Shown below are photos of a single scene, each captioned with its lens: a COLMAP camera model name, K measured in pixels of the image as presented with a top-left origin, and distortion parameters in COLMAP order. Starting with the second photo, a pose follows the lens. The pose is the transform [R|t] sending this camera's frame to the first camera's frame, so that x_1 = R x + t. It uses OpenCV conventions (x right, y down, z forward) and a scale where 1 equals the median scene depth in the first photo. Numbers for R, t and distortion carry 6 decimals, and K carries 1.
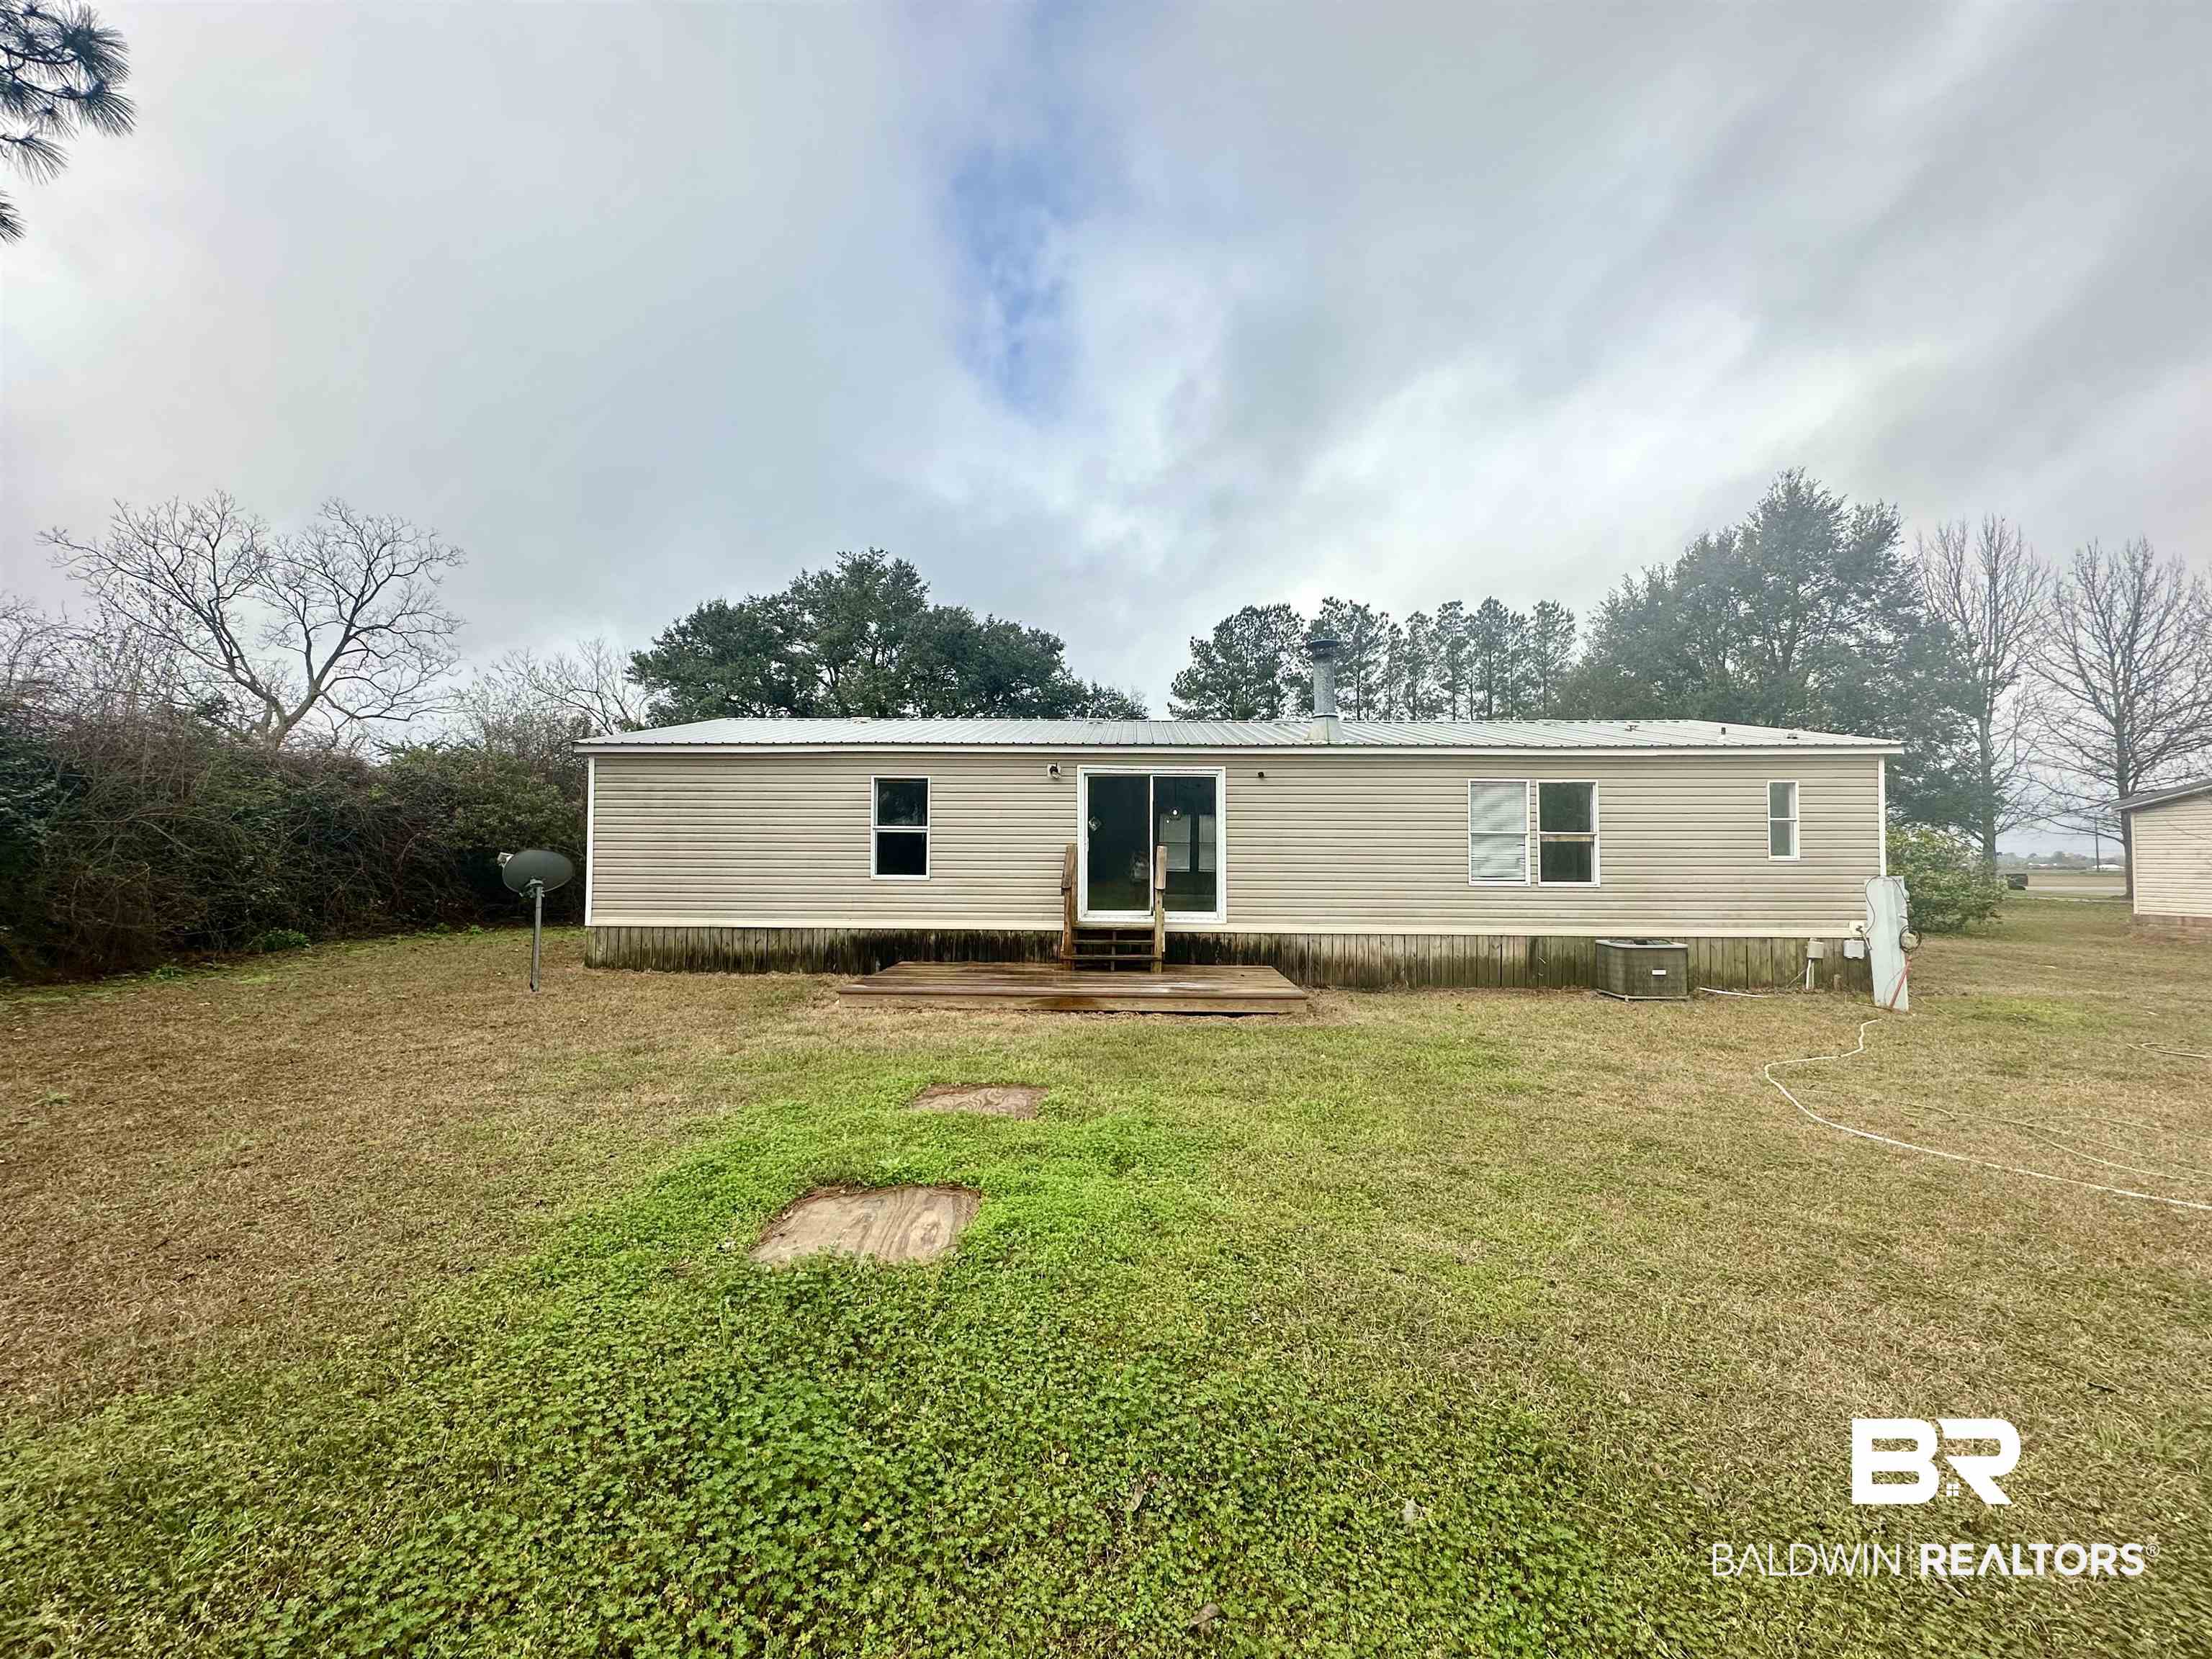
lens RADIAL K [[875.8, 0, 1106.0], [0, 875.8, 829.5], [0, 0, 1]] dist [-0.000404, -0.000204]
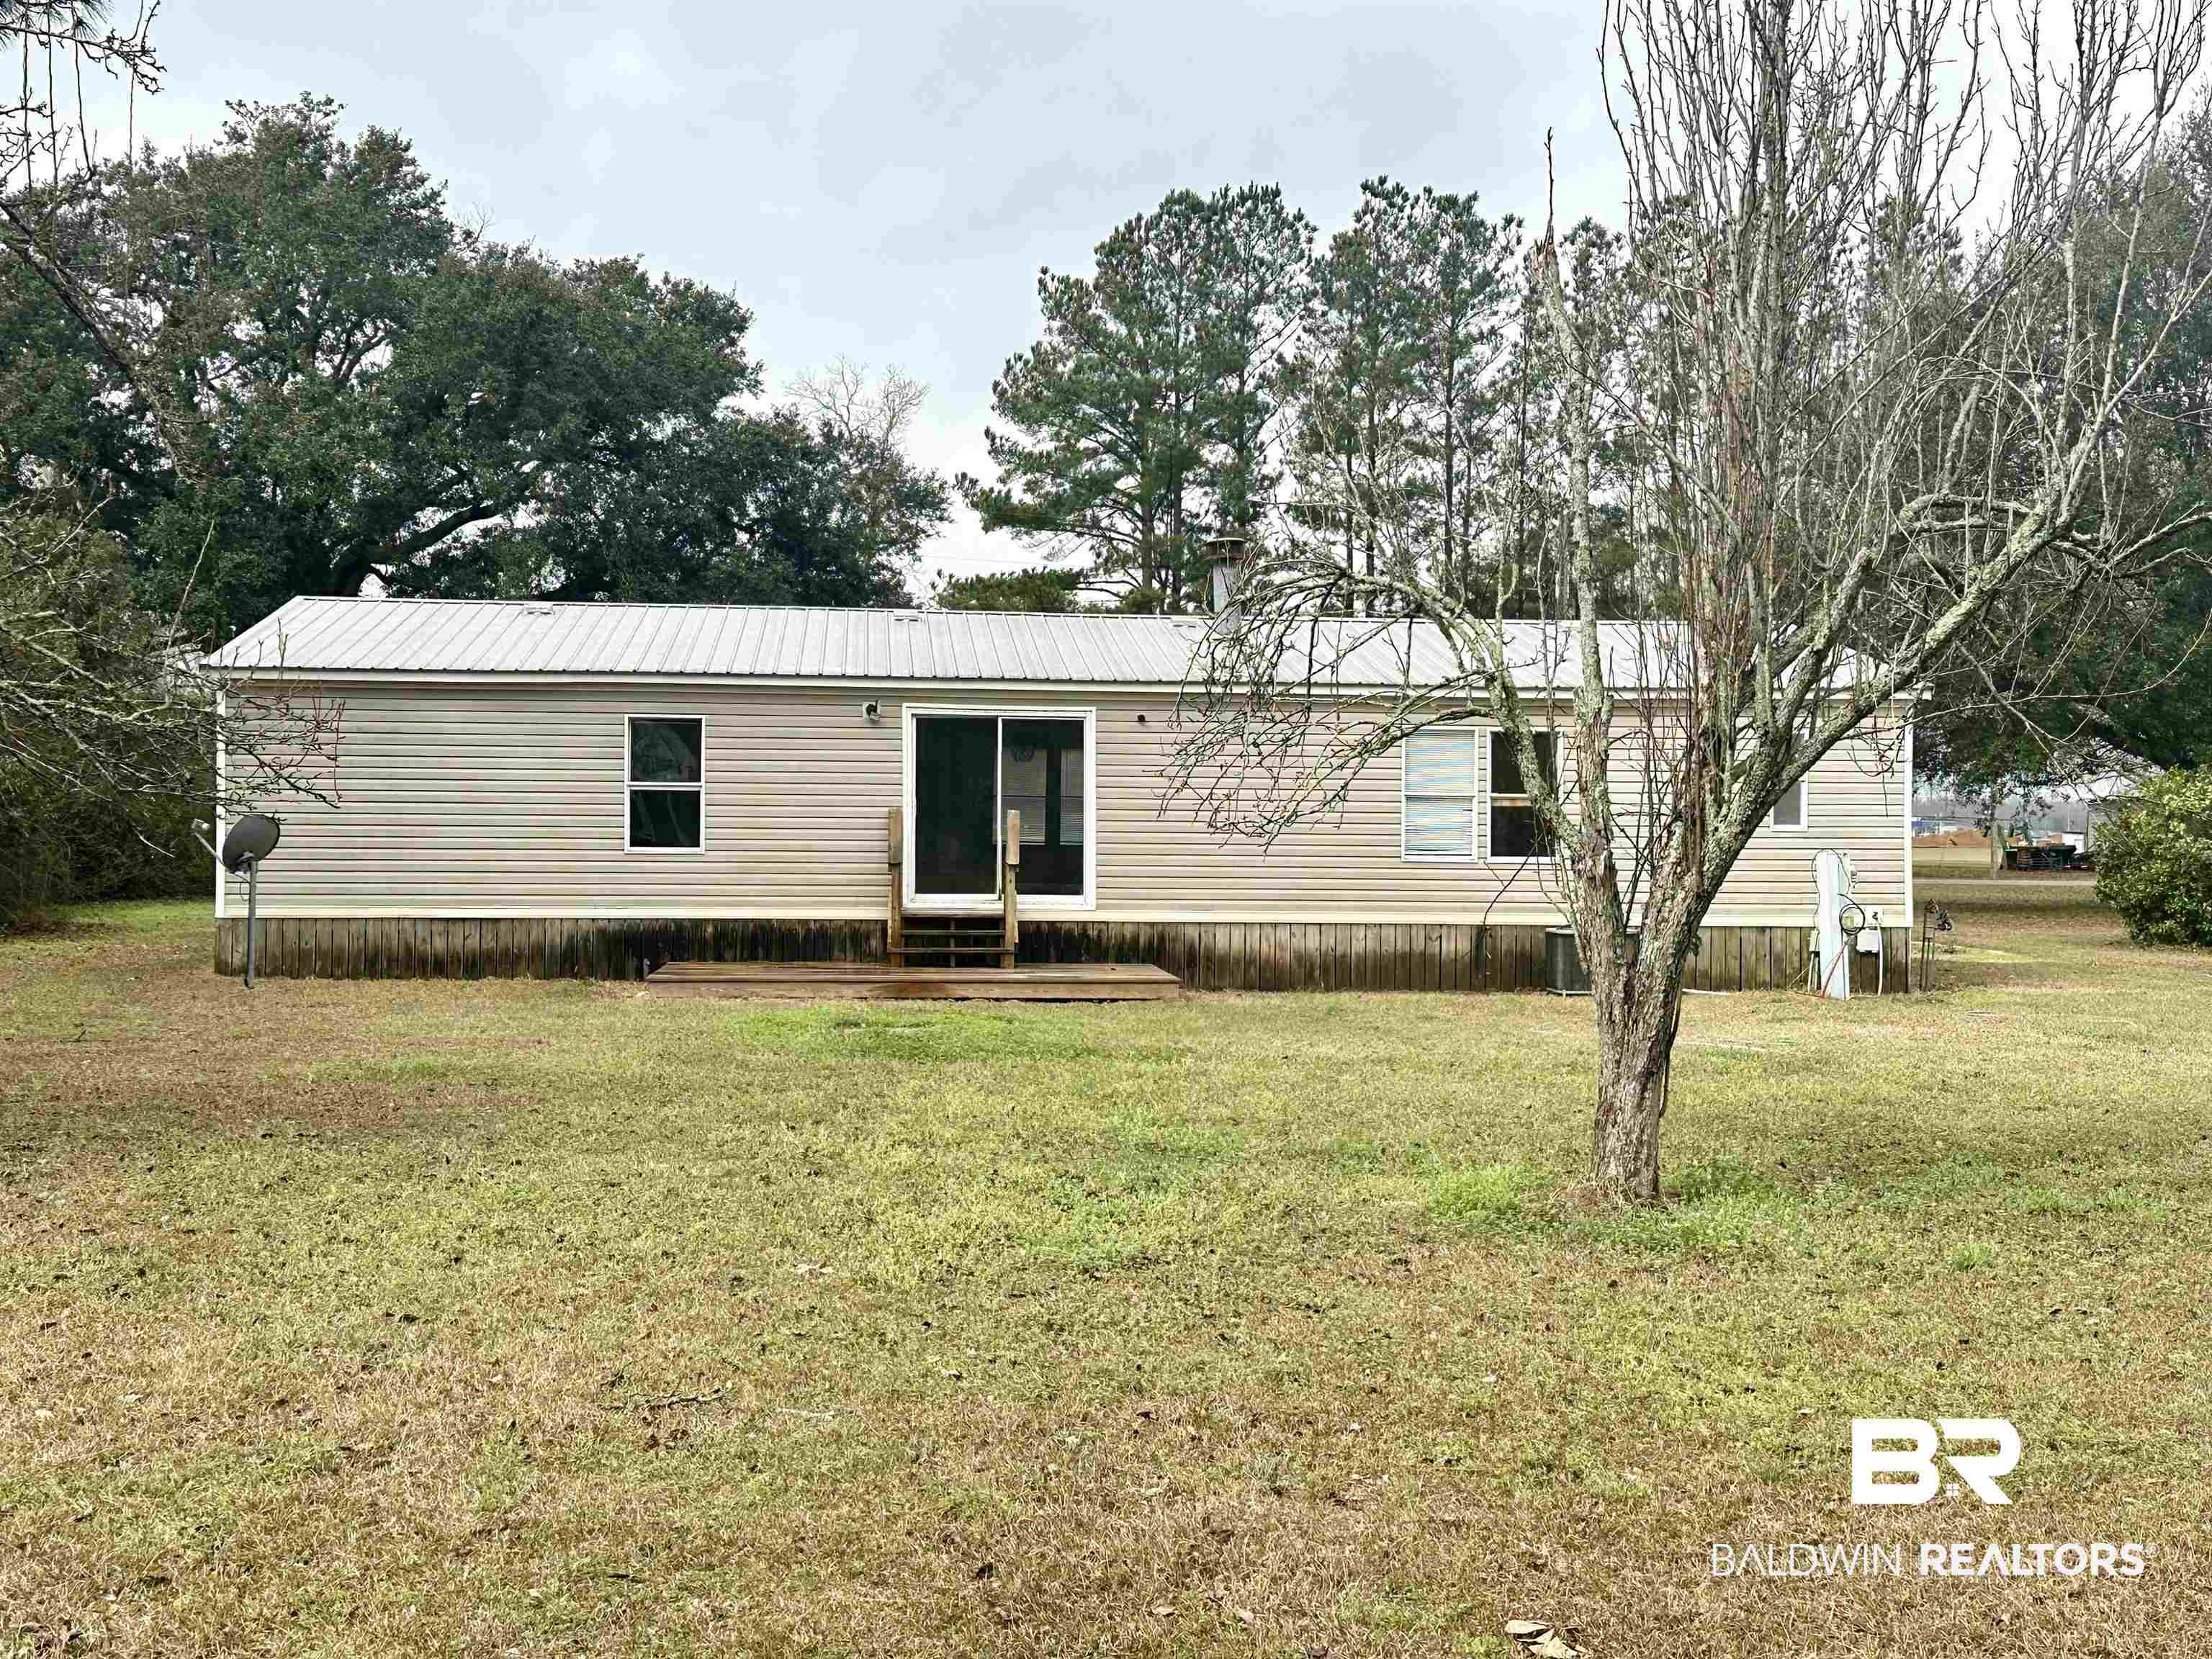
lens RADIAL K [[2777.9, 0, 1106.0], [0, 2777.9, 829.5], [0, 0, 1]] dist [-0.002315, -0.006103]
pose [[0.992383, 0.002025, 0.123172, -0.152024], [-0.006956, 0.999191, 0.039621, -0.059687], [-0.122992, -0.040176, 0.991594, -1.394882]]
